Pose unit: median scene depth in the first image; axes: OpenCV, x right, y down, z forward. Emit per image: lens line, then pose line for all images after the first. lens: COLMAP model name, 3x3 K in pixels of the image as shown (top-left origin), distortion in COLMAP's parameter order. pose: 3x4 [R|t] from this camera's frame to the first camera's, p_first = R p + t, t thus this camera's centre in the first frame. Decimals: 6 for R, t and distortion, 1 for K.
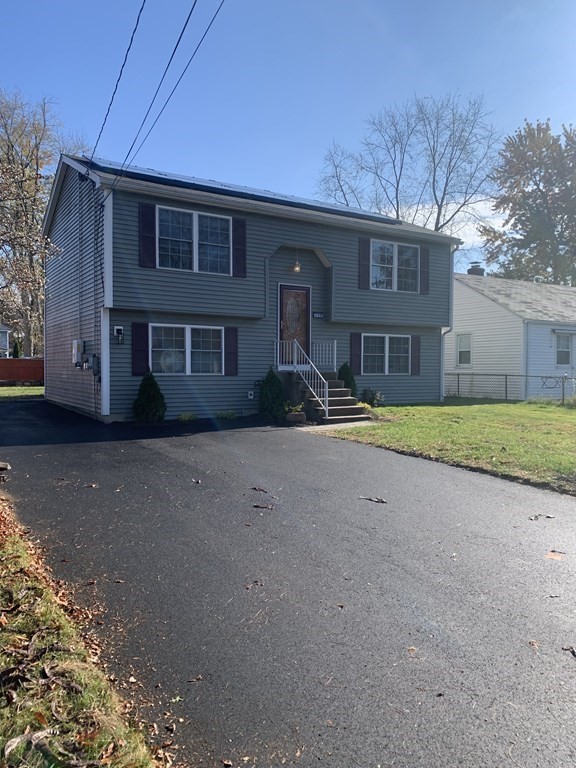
lens RADIAL K [[582.7, 0, 288.5], [0, 582.7, 386.8], [0, 0, 1]] dist [0.056478, -0.005990]
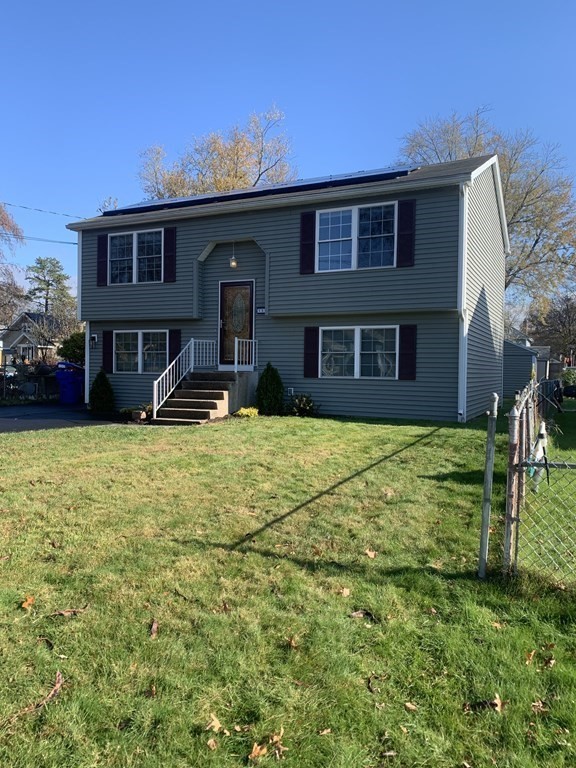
lens RADIAL K [[582.7, 0, 292.1], [0, 582.7, 380.9], [0, 0, 1]] dist [0.056478, -0.005990]
pose [[0.538863, 0.019314, -0.842172, 0.932808], [-0.038725, 0.999248, -0.001862, -0.014679], [0.841503, 0.033617, 0.539205, 0.615520]]
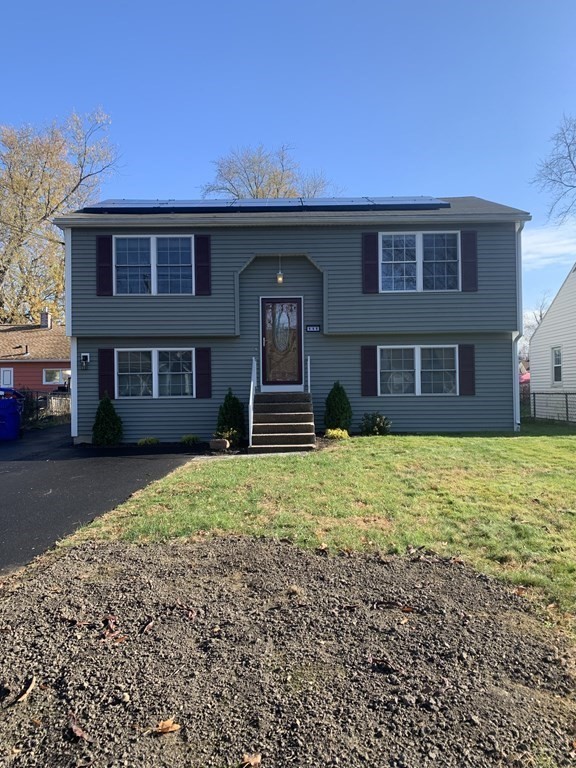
lens RADIAL K [[582.7, 0, 297.6], [0, 582.7, 380.0], [0, 0, 1]] dist [0.056478, -0.005990]
pose [[0.849156, -0.024456, -0.527576, 0.545528], [-0.001190, 0.998836, -0.048217, -0.003175], [0.528141, 0.041571, 0.848138, 0.274423]]
